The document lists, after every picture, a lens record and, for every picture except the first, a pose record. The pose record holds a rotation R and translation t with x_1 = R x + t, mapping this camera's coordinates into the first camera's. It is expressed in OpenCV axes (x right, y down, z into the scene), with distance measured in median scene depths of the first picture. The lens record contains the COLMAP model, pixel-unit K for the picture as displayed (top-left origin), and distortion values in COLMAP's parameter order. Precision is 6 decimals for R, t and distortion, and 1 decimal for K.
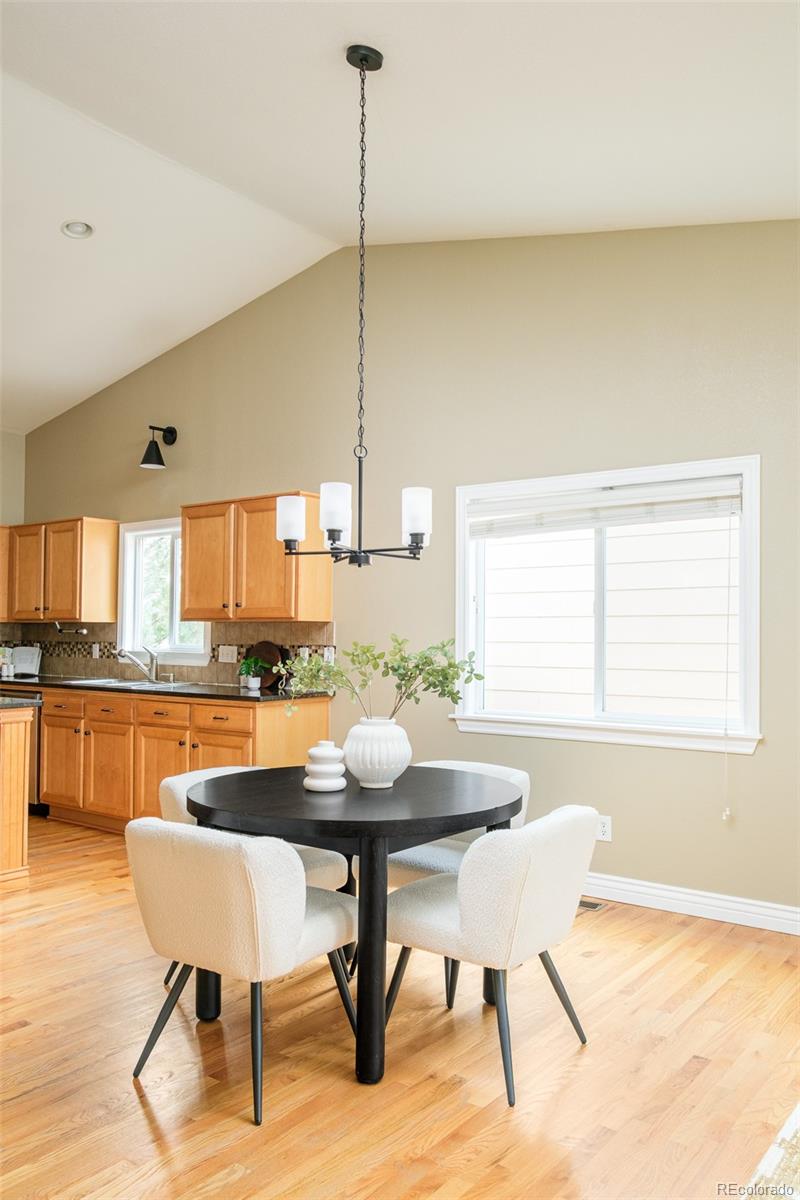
lens RADIAL K [[936.6, 0, 407.3], [0, 936.6, 611.6], [0, 0, 1]] dist [0.000450, 0.007658]
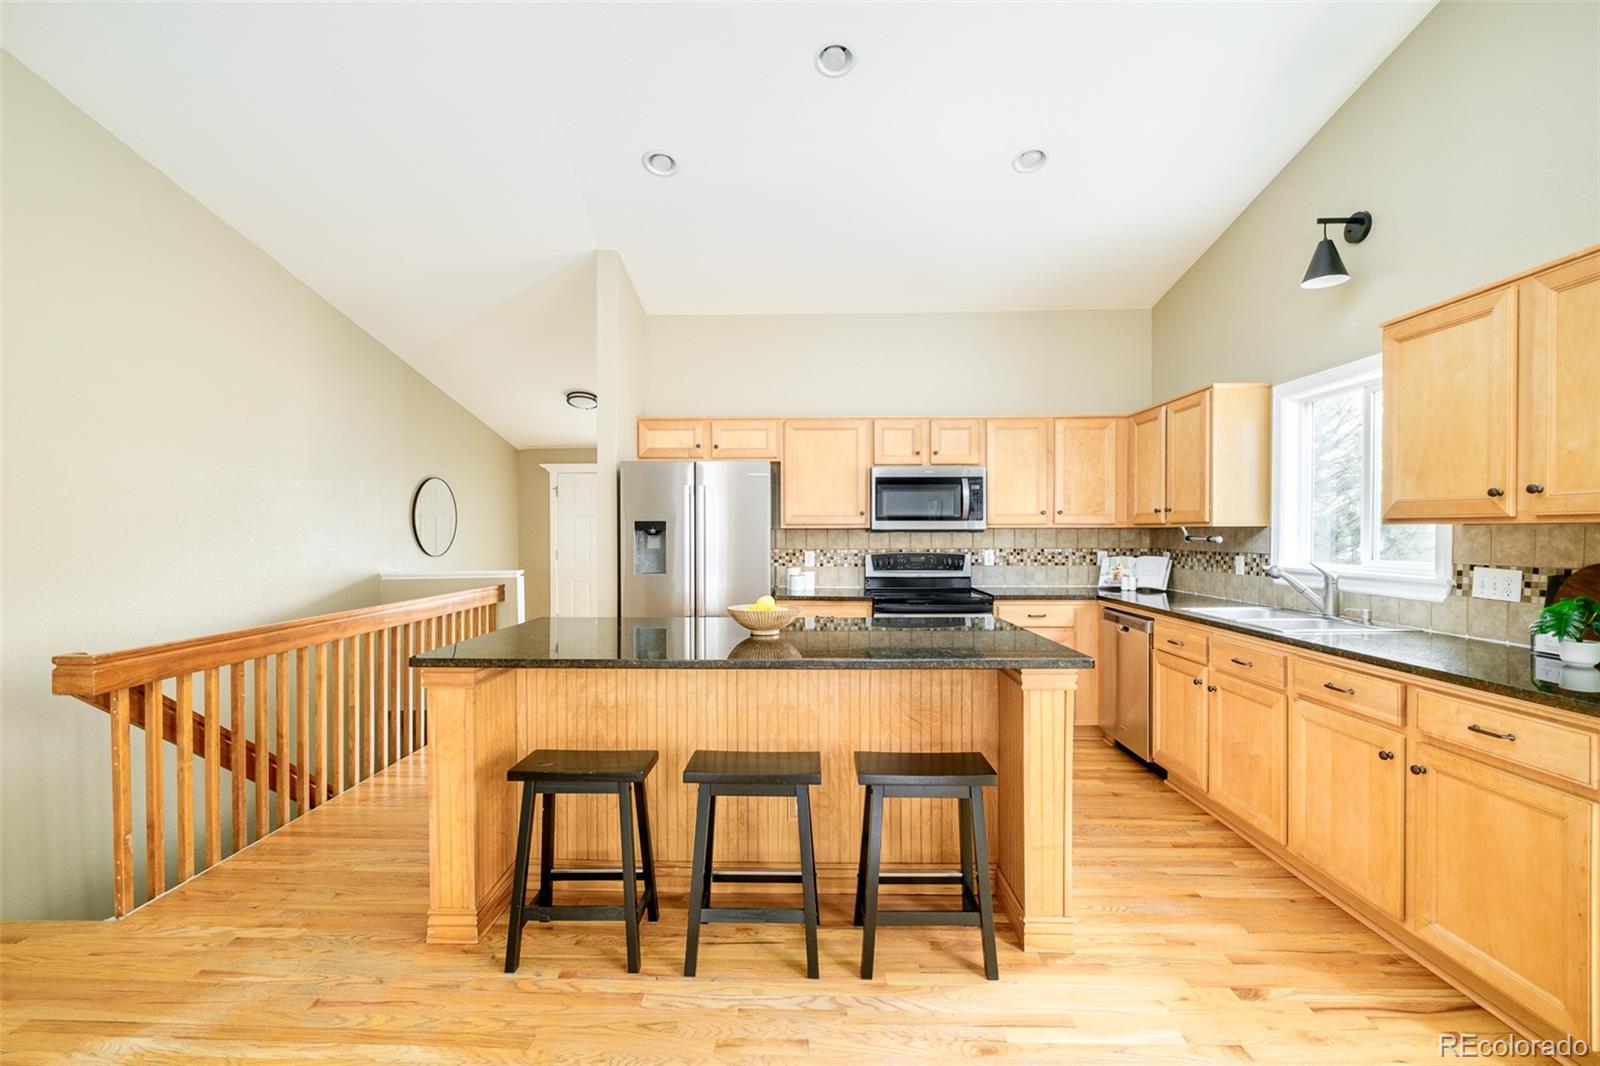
lens RADIAL K [[694.5, 0, 783.9], [0, 694.5, 537.4], [0, 0, 1]] dist [-0.006223, 0.000070]
pose [[0.574477, -0.000100, -0.818520, -0.101373], [0.025108, 0.999532, 0.017500, 0.001727], [0.818135, -0.030604, 0.574211, 0.435858]]
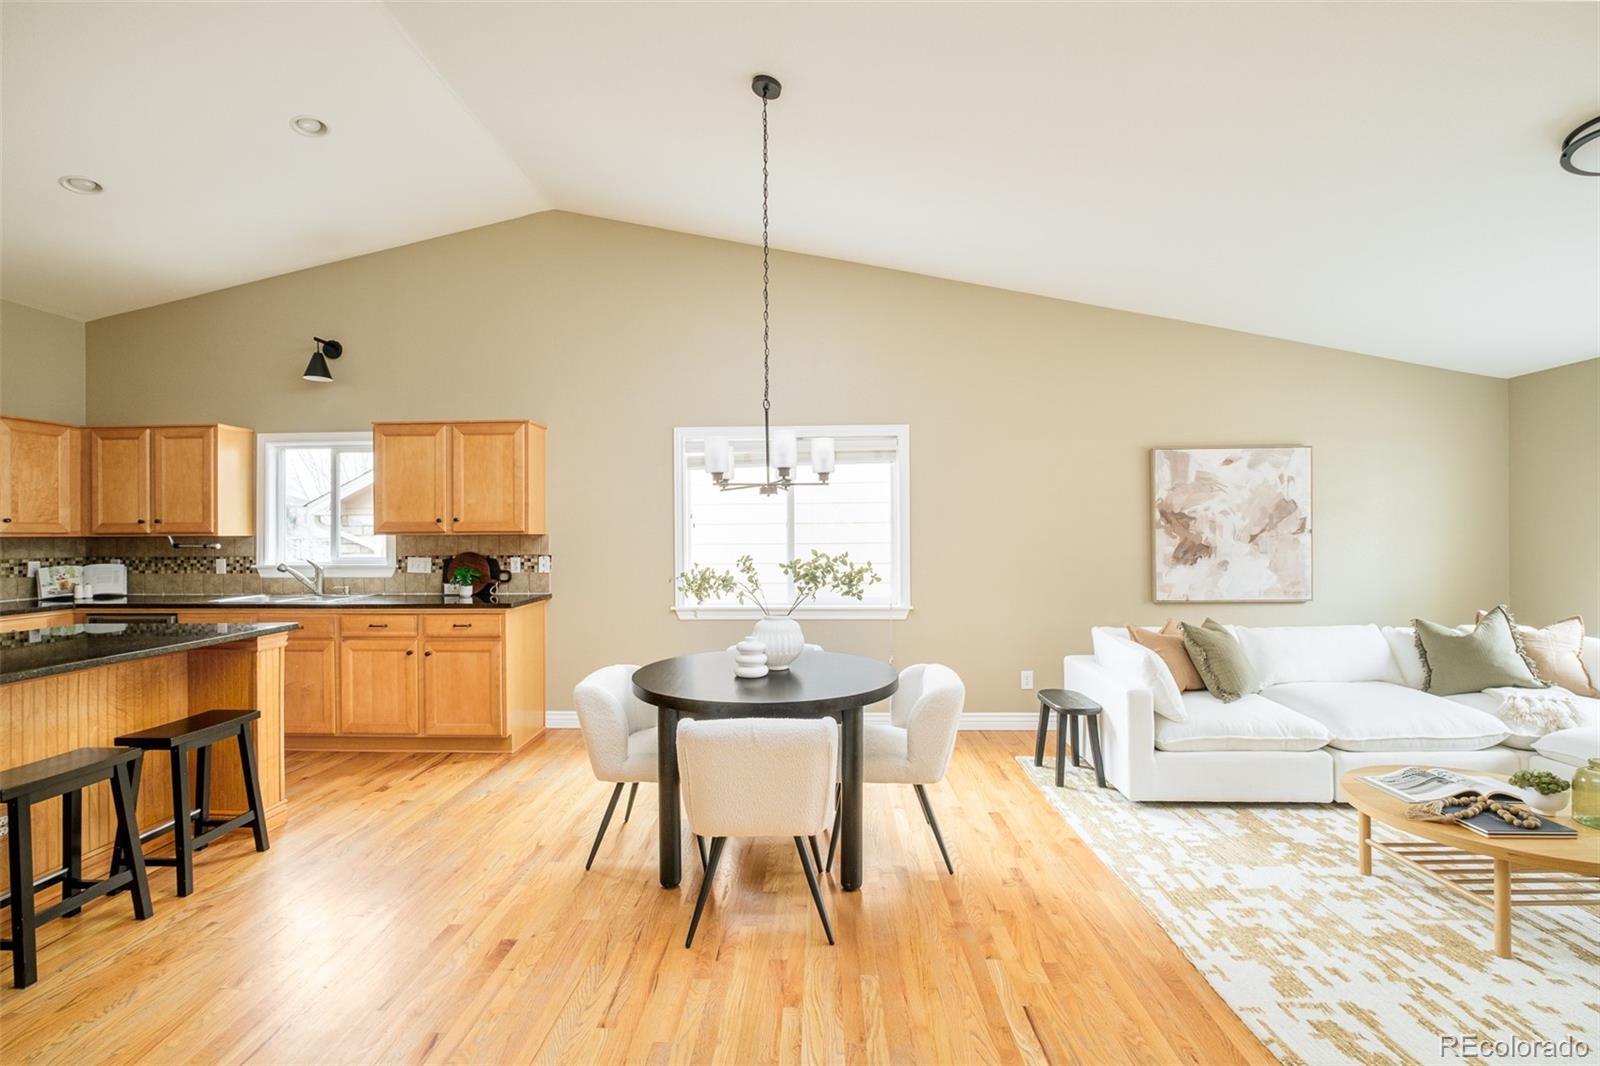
lens RADIAL K [[694.5, 0, 800.1], [0, 694.5, 536.0], [0, 0, 1]] dist [-0.006223, 0.000070]
pose [[0.822494, -0.012468, 0.568637, -0.278538], [-0.003302, 0.999638, 0.026694, -0.009933], [-0.568764, -0.023833, 0.822155, 0.106114]]
